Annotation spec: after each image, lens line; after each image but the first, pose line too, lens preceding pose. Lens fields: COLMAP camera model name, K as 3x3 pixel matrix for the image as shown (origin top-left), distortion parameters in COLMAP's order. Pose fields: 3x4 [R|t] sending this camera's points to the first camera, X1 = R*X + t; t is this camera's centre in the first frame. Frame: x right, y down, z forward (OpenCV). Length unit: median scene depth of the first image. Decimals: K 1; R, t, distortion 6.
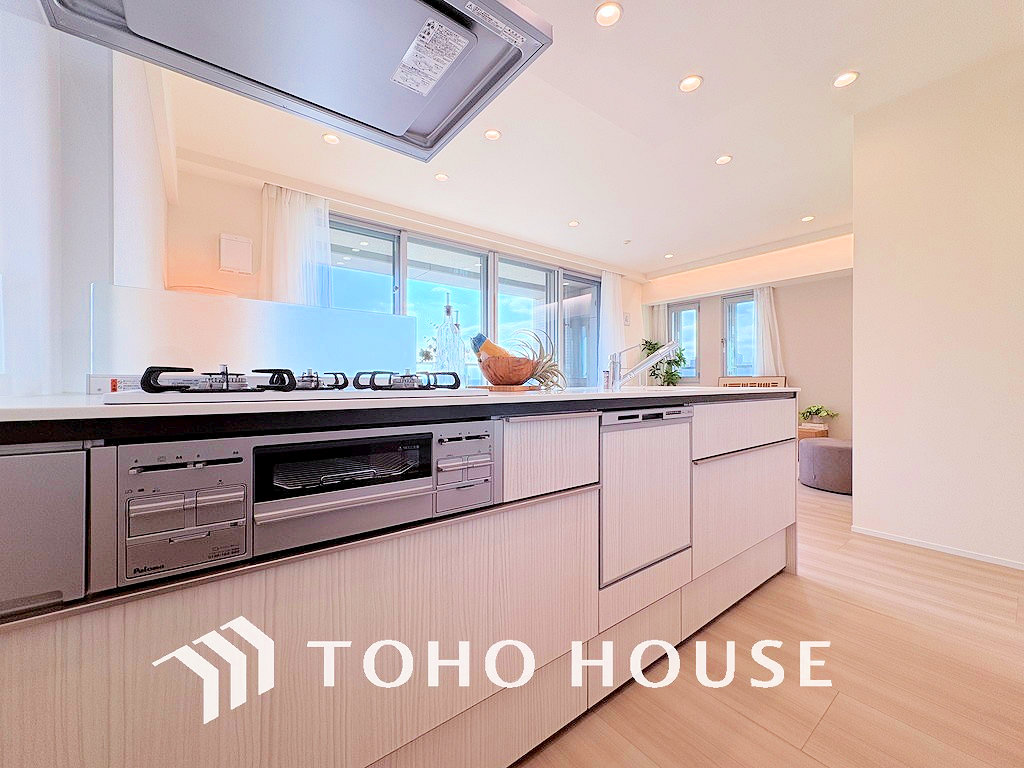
lens RADIAL K [[405.4, 0, 512.5], [0, 405.4, 382.4], [0, 0, 1]] dist [0.000509, -0.000613]
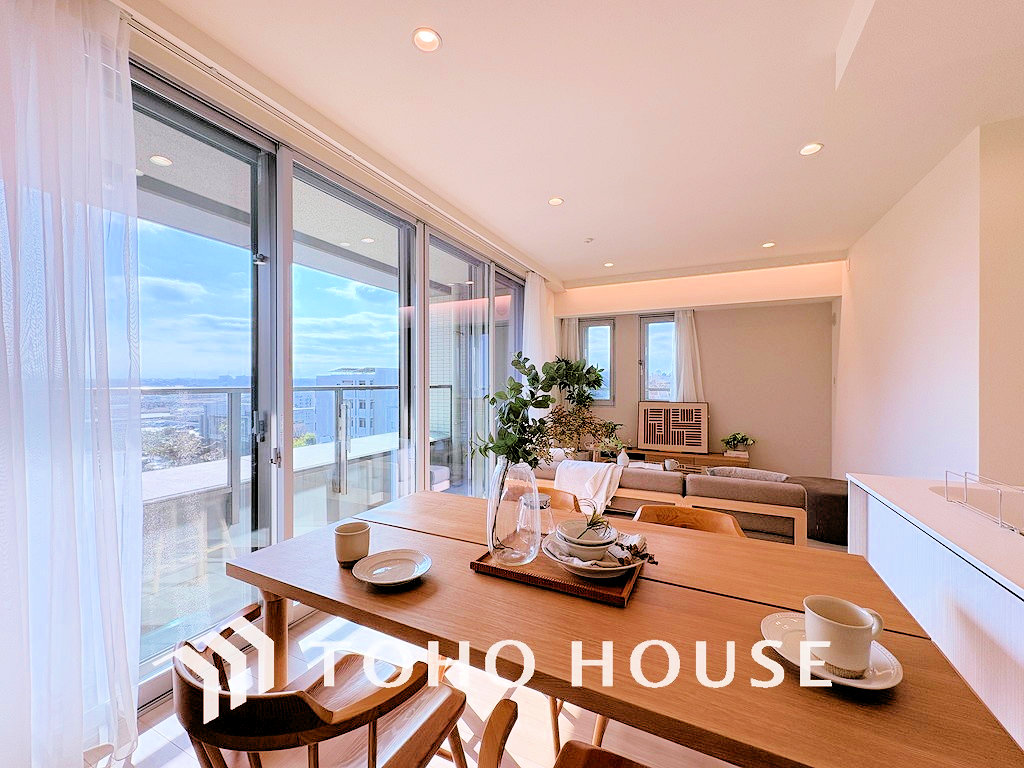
lens RADIAL K [[405.4, 0, 511.9], [0, 405.4, 388.0], [0, 0, 1]] dist [0.000509, -0.000613]
pose [[0.893217, -0.007147, 0.449569, -0.235376], [0.000800, 0.999897, 0.014307, -0.078691], [-0.449625, -0.012420, 0.893131, 0.405433]]
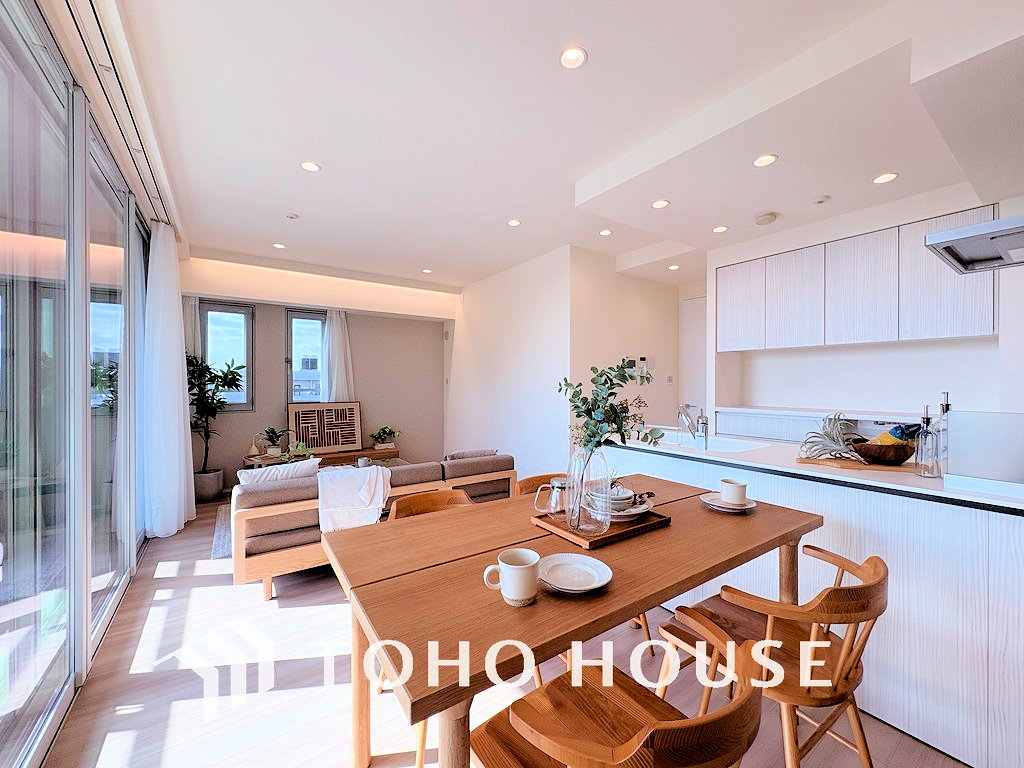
lens RADIAL K [[405.4, 0, 511.0], [0, 405.4, 375.1], [0, 0, 1]] dist [0.000509, -0.000613]
pose [[0.036354, 0.018793, 0.999162, -0.426233], [0.003662, 0.999814, -0.018939, -0.074557], [-0.999332, 0.004348, 0.036278, 0.693213]]
